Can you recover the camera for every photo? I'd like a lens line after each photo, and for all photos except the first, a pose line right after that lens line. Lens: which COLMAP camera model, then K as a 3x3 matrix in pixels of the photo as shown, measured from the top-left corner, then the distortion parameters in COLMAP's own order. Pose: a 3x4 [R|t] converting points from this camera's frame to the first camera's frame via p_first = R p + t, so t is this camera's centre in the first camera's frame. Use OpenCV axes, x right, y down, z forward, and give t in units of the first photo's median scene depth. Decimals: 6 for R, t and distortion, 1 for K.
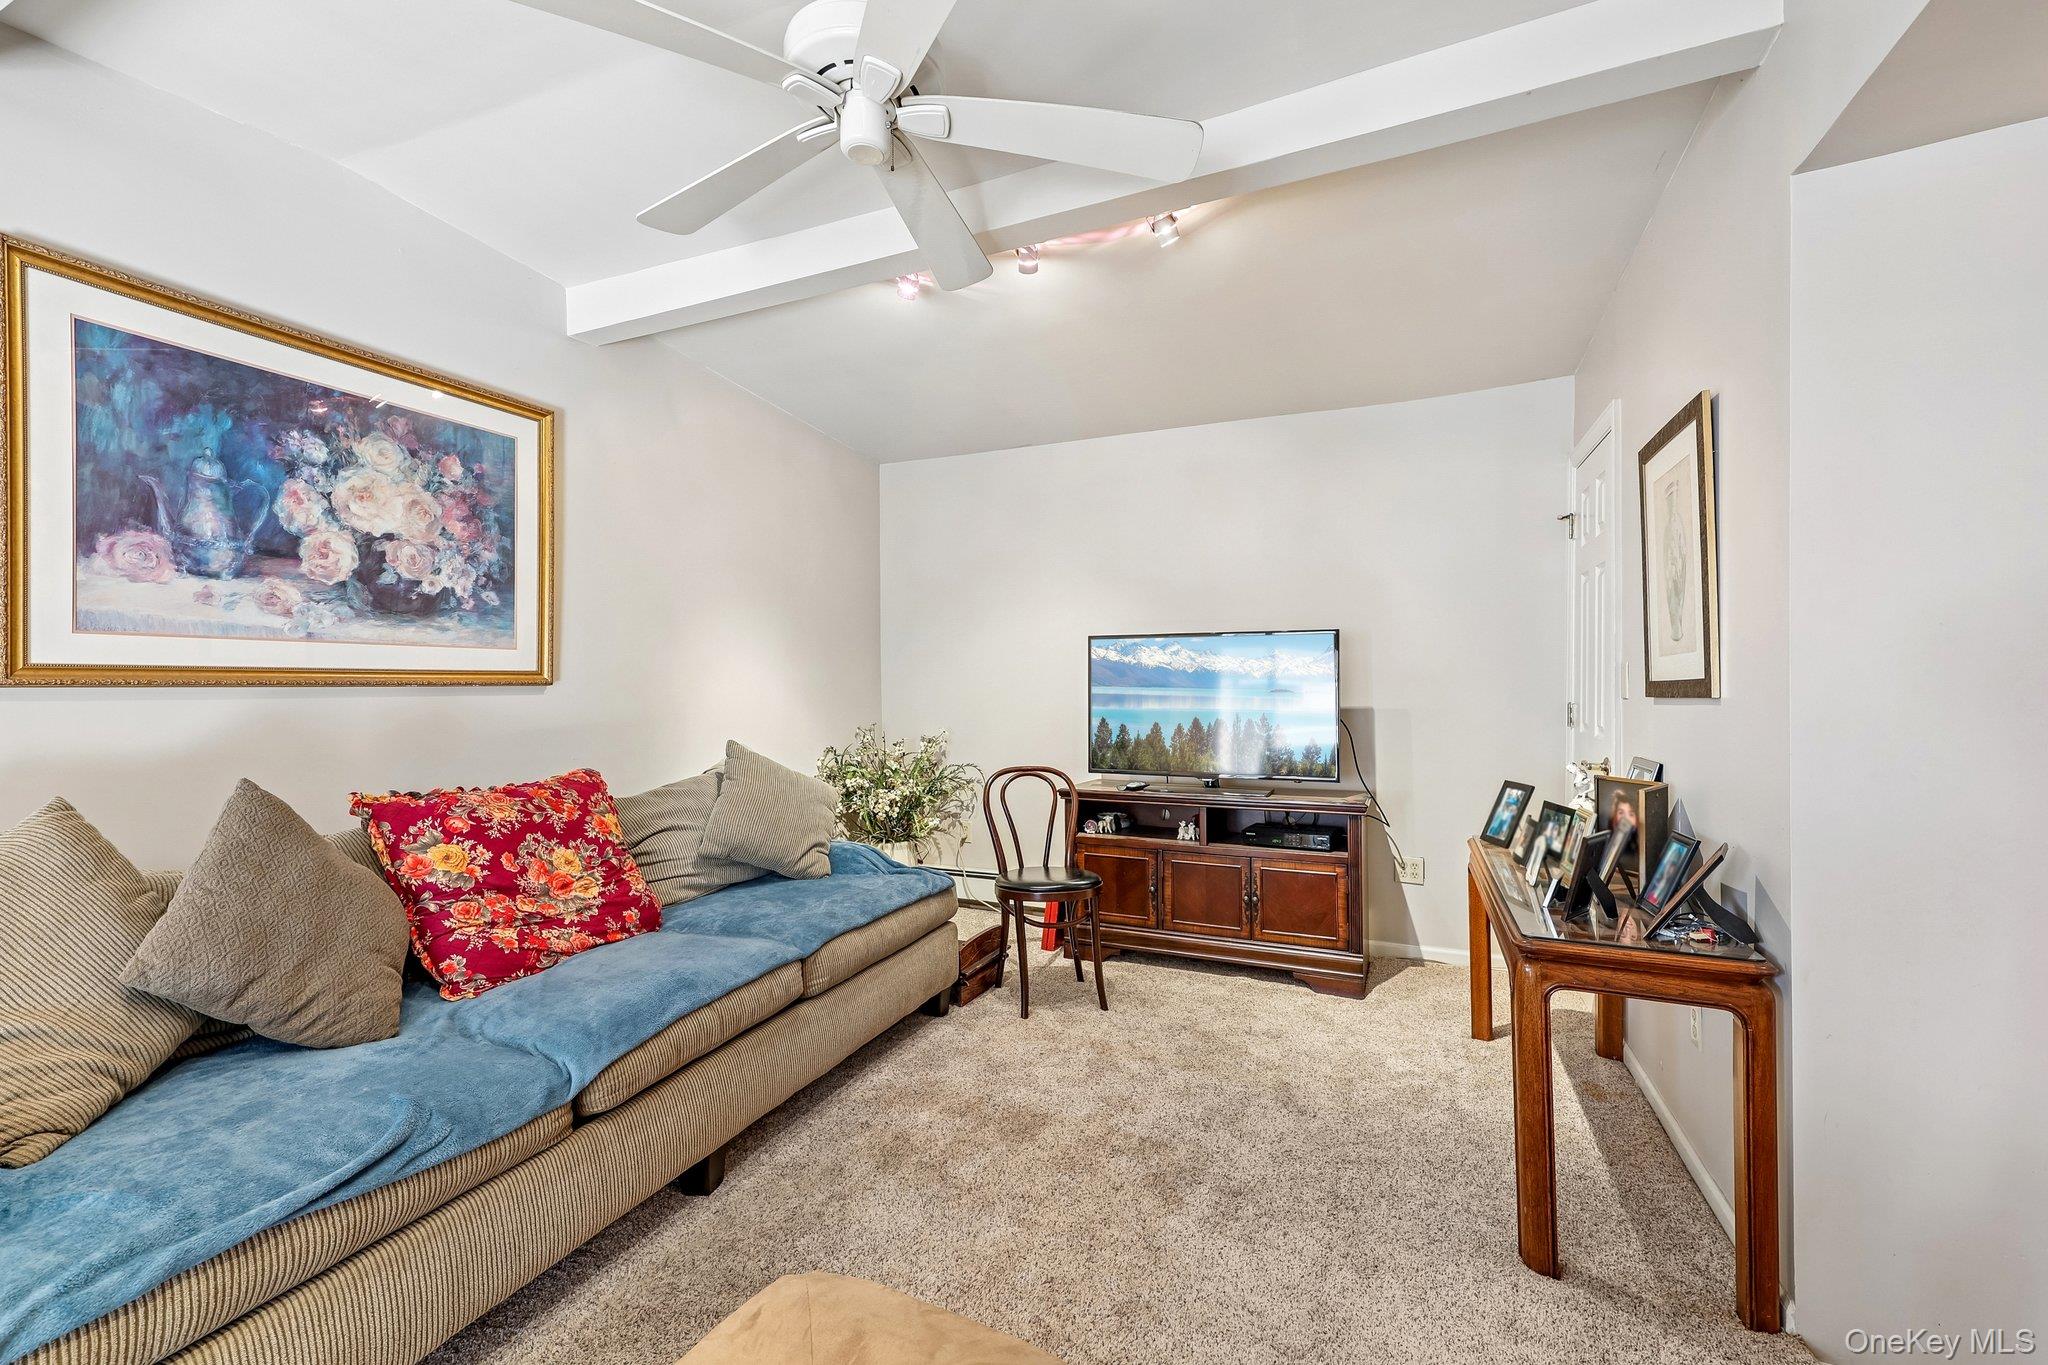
lens RADIAL K [[854.4, 0, 976.8], [0, 854.4, 711.6], [0, 0, 1]] dist [0.001161, 0.000442]
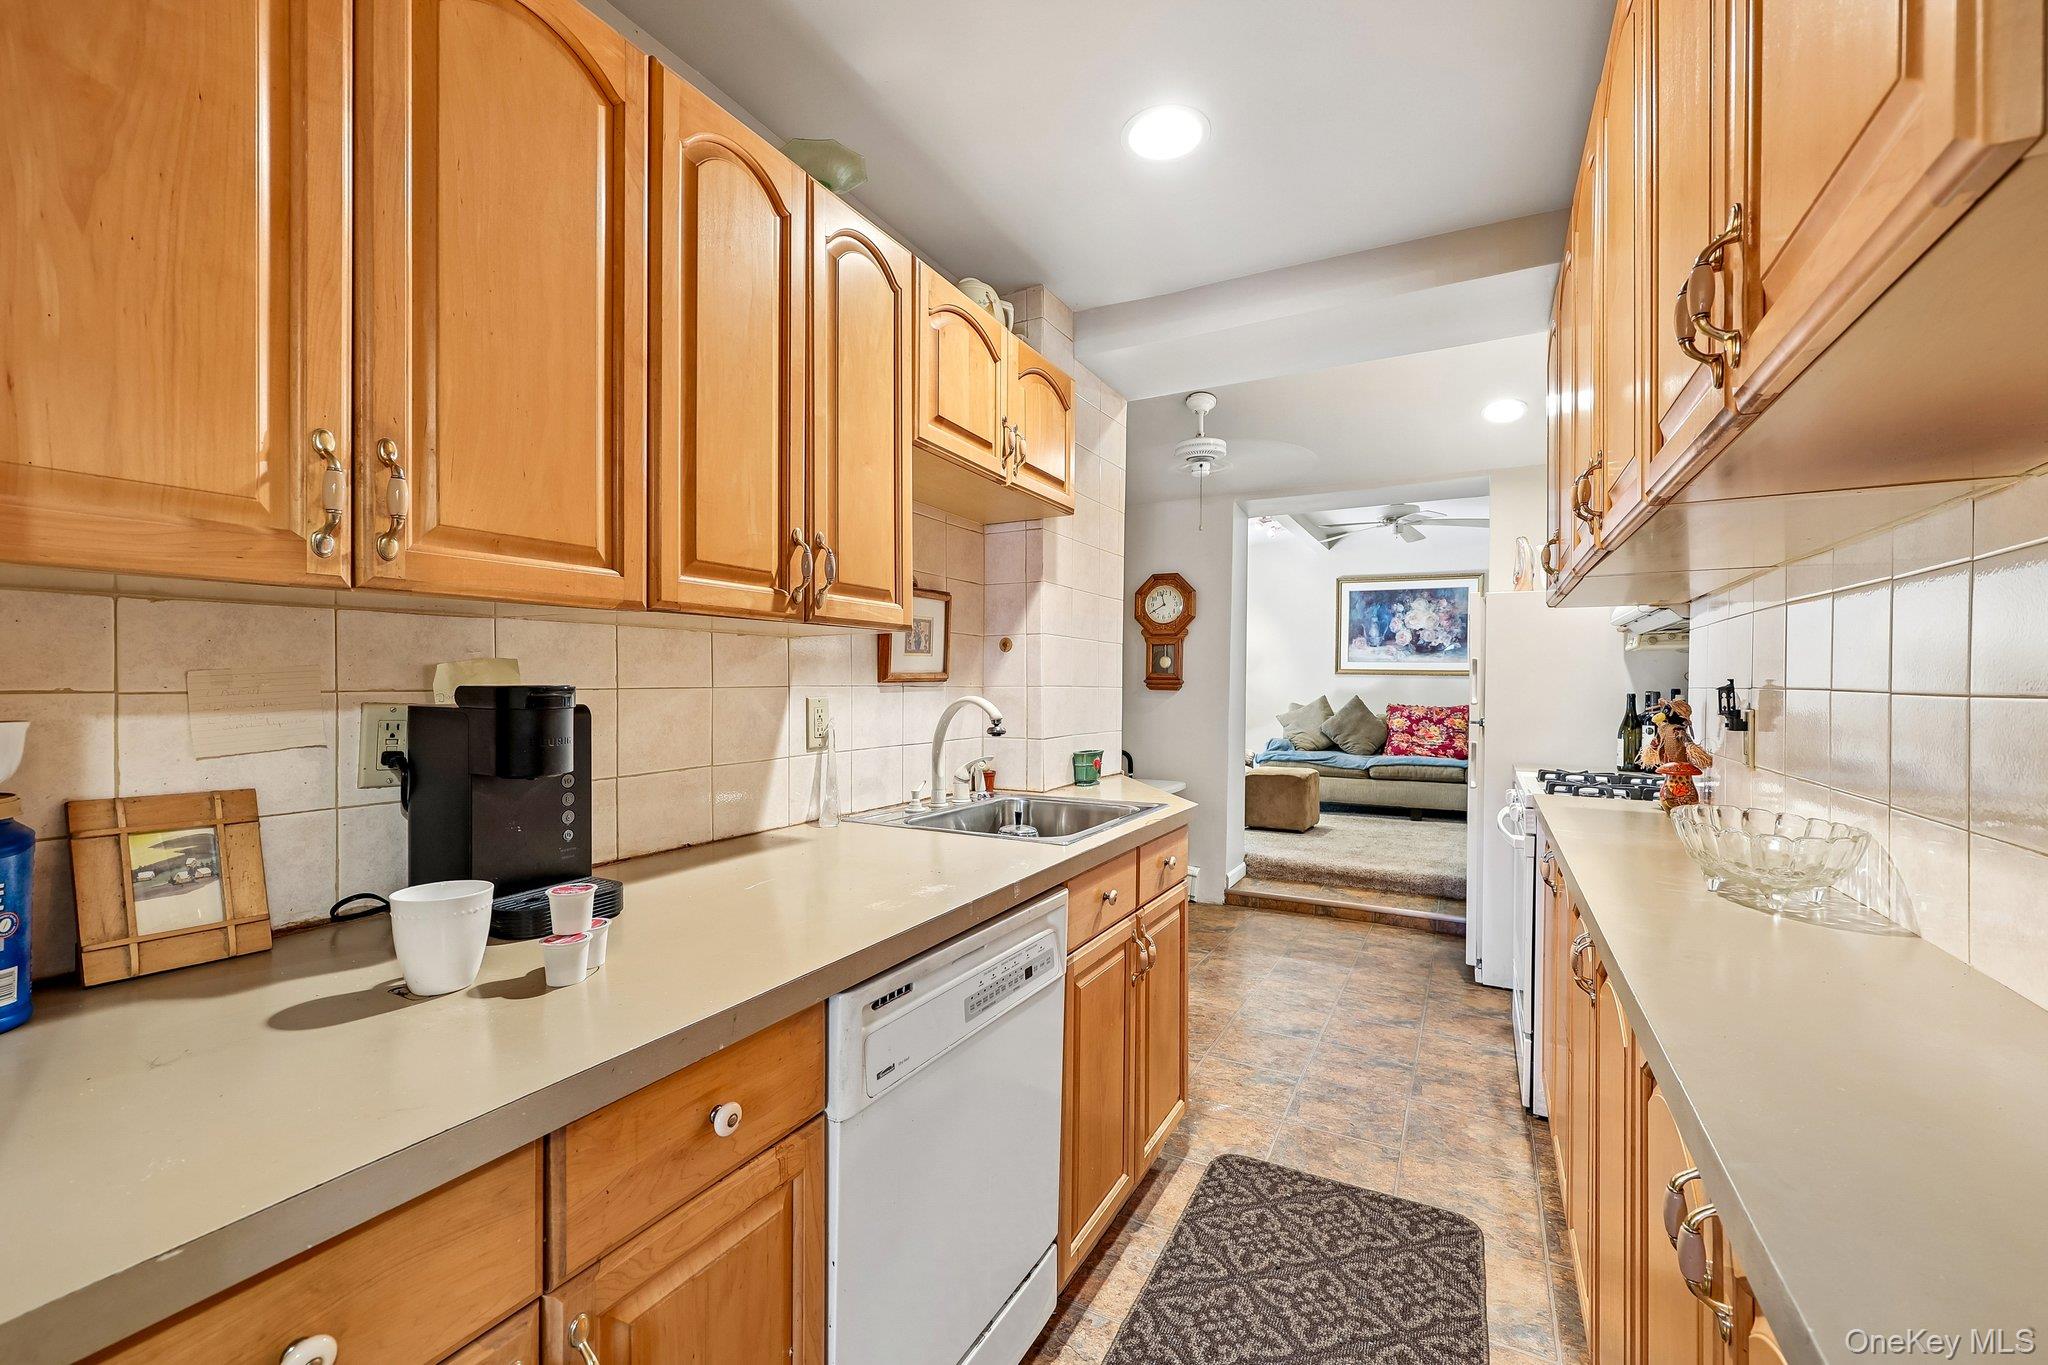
lens RADIAL K [[854.4, 0, 1009.3], [0, 854.4, 666.0], [0, 0, 1]] dist [0.001161, 0.000442]
pose [[-0.063544, -0.016625, -0.997841, 2.779993], [-0.047651, 0.998771, -0.013606, 0.057318], [0.996841, 0.046683, -0.064258, -0.364967]]
